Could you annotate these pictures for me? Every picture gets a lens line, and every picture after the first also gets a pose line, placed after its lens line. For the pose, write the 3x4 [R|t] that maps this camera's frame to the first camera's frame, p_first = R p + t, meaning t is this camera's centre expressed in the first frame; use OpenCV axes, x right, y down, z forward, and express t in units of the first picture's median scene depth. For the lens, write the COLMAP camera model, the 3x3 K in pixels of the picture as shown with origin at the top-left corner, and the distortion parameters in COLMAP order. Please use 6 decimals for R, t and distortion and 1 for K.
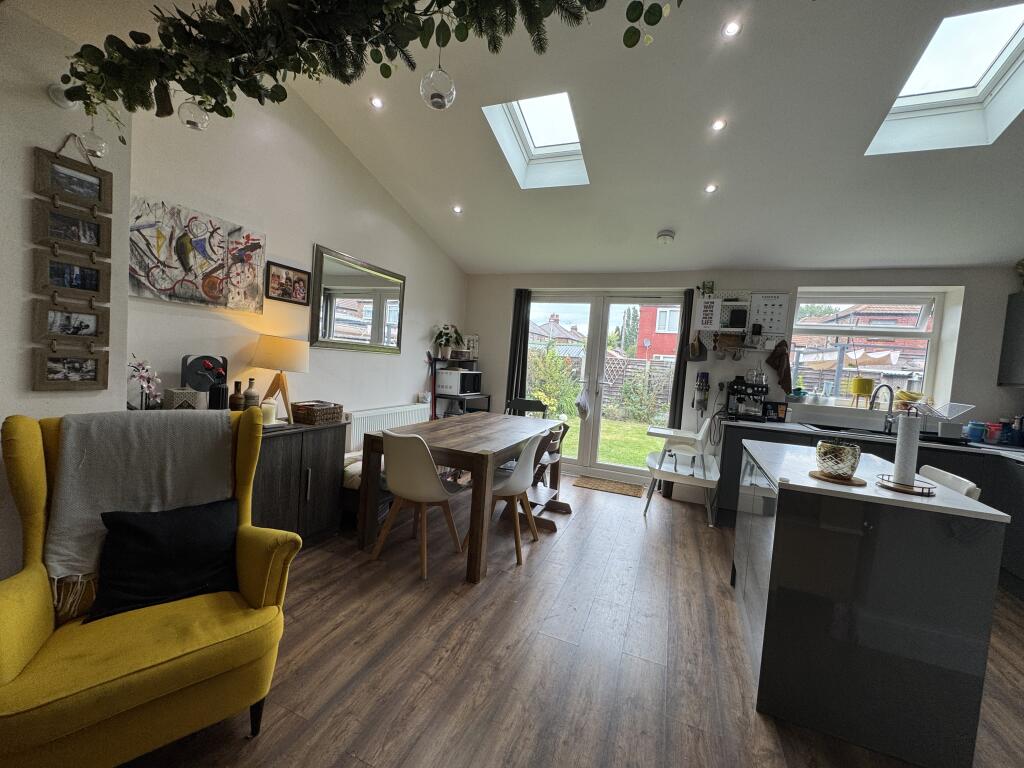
lens RADIAL K [[406.9, 0, 511.3], [0, 406.9, 384.5], [0, 0, 1]] dist [-0.003848, 0.000877]
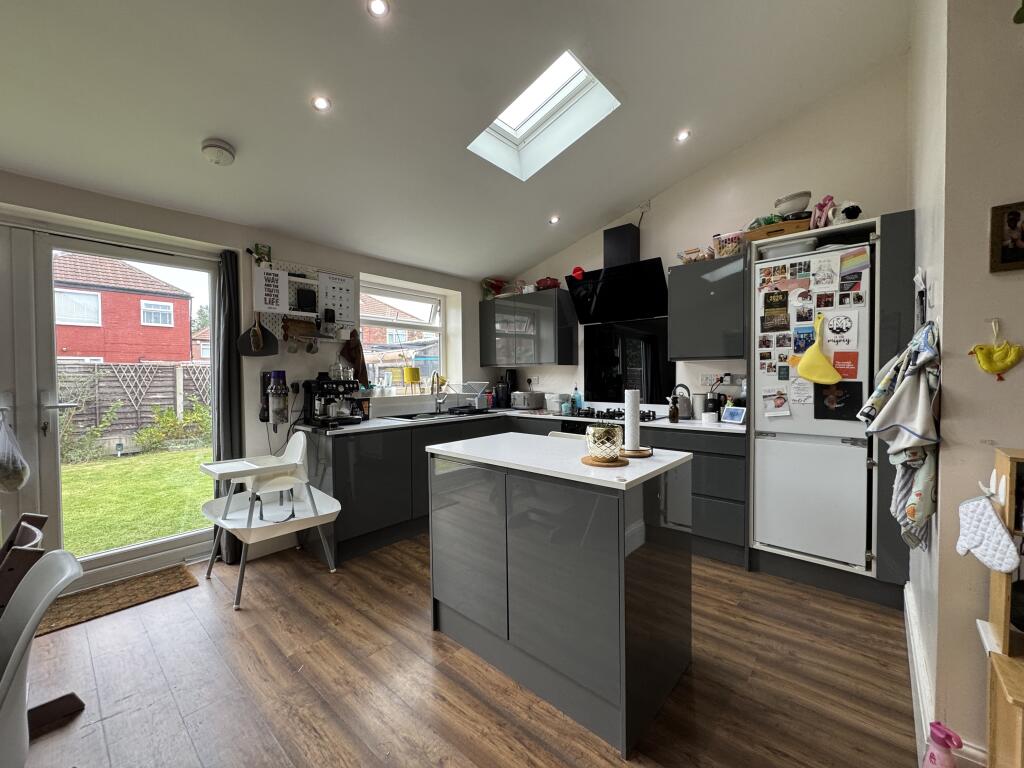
lens RADIAL K [[406.9, 0, 511.3], [0, 406.9, 384.5], [0, 0, 1]] dist [-0.003848, 0.000877]
pose [[0.320954, -0.090095, 0.942800, -0.079179], [0.088291, 0.993976, 0.064929, -0.015967], [-0.942970, 0.062401, 0.326975, 0.383140]]
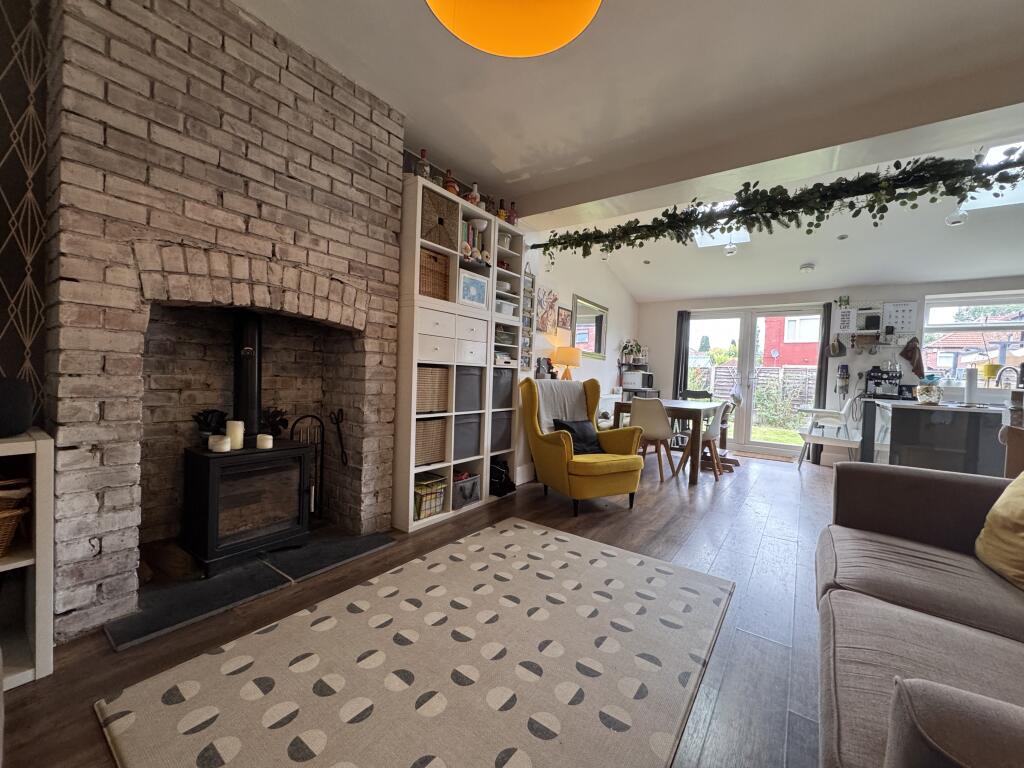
lens RADIAL K [[406.9, 0, 511.3], [0, 406.9, 384.5], [0, 0, 1]] dist [-0.003848, 0.000877]
pose [[0.969853, -0.023240, -0.242578, -0.260573], [0.010889, 0.998581, -0.052133, 0.093105], [0.243446, 0.047920, 0.968730, -0.547062]]
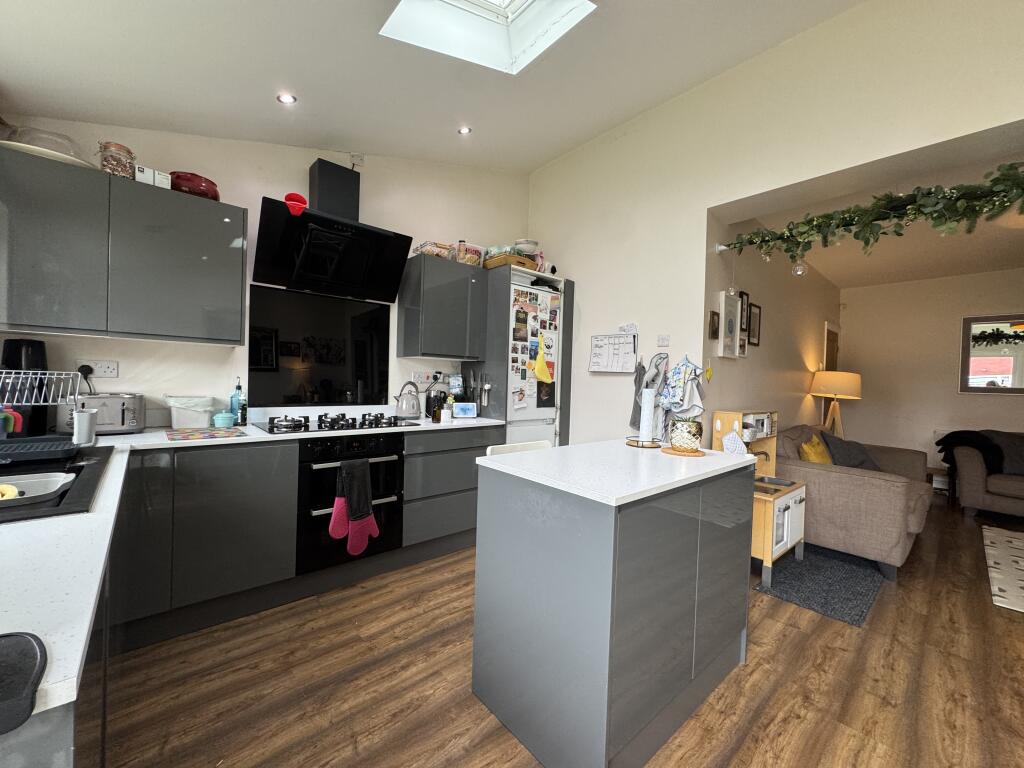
lens RADIAL K [[406.9, 0, 511.3], [0, 406.9, 384.5], [0, 0, 1]] dist [-0.003848, 0.000877]
pose [[-0.895255, -0.101217, 0.433906, 0.330072], [-0.064084, 0.992981, 0.099412, -0.014892], [-0.440922, 0.061193, -0.895457, 0.956348]]
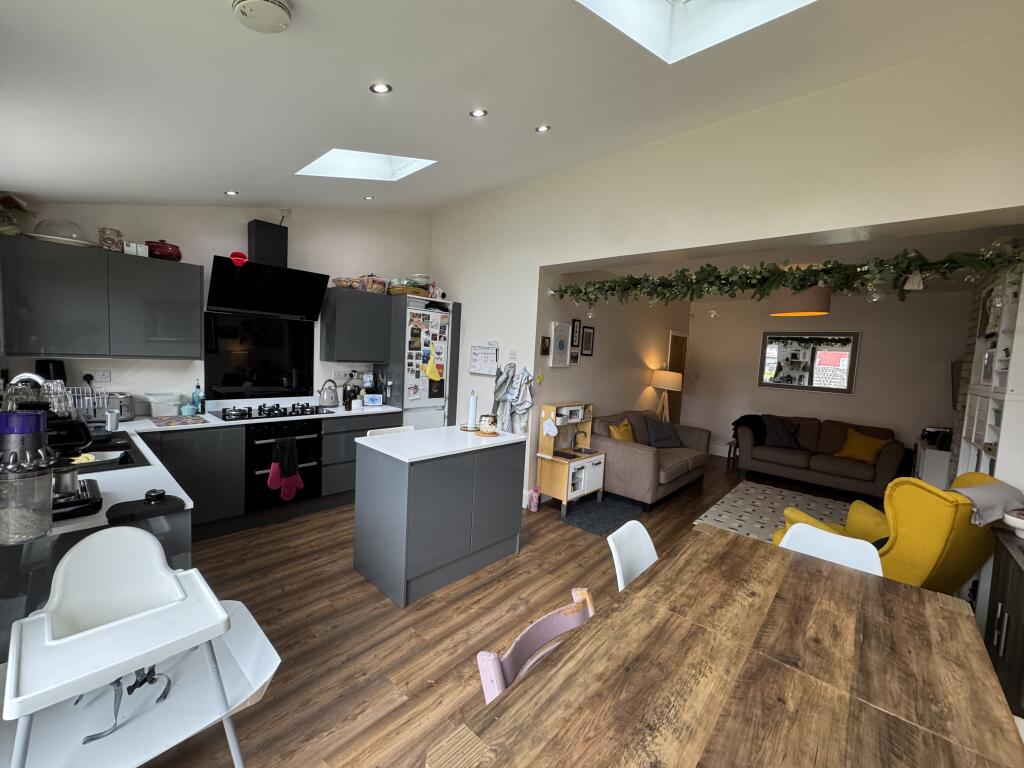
lens RADIAL K [[406.9, 0, 511.3], [0, 406.9, 384.5], [0, 0, 1]] dist [-0.003848, 0.000877]
pose [[-0.936268, -0.144411, 0.320230, 0.051556], [-0.097414, 0.982576, 0.158288, -0.134745], [-0.337508, 0.117006, -0.934022, 1.180486]]
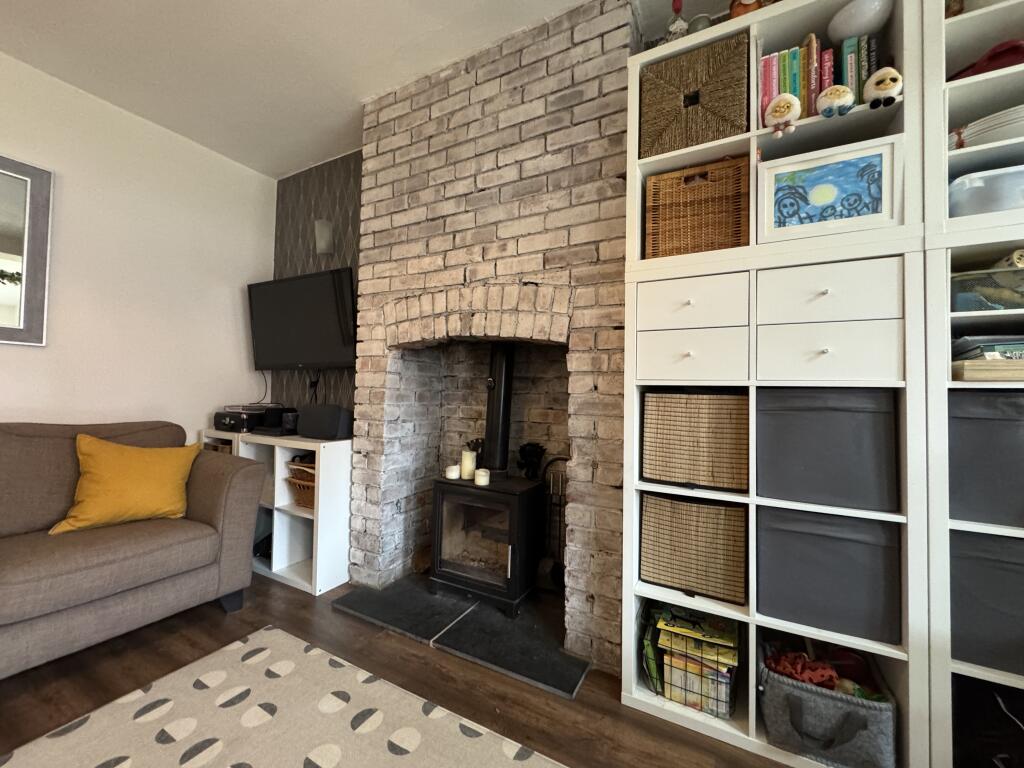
lens RADIAL K [[406.9, 0, 511.3], [0, 406.9, 384.5], [0, 0, 1]] dist [-0.003848, 0.000877]
pose [[-0.109237, -0.090553, -0.989883, -0.201164], [-0.092909, 0.992413, -0.080531, 0.058626], [0.989664, 0.083172, -0.116821, 0.009901]]
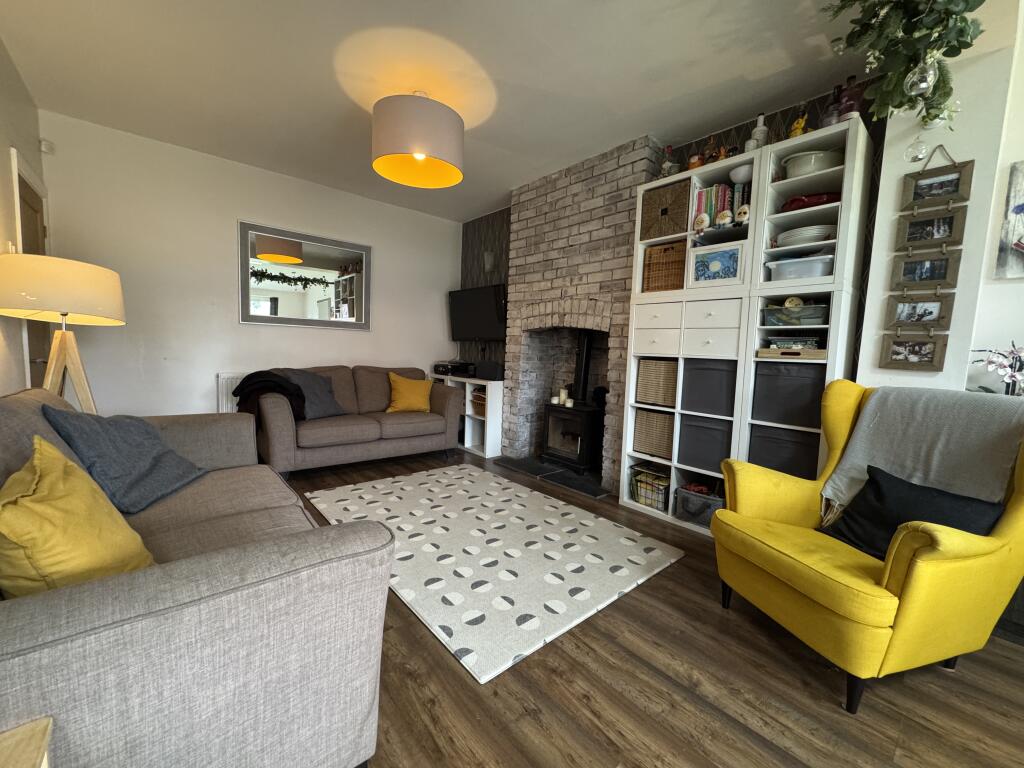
lens RADIAL K [[406.9, 0, 511.3], [0, 406.9, 384.5], [0, 0, 1]] dist [-0.003848, 0.000877]
pose [[-0.447529, -0.007997, -0.894234, 0.201534], [-0.126627, 0.990451, 0.054515, 0.059633], [0.885259, 0.137631, -0.444268, 0.224195]]
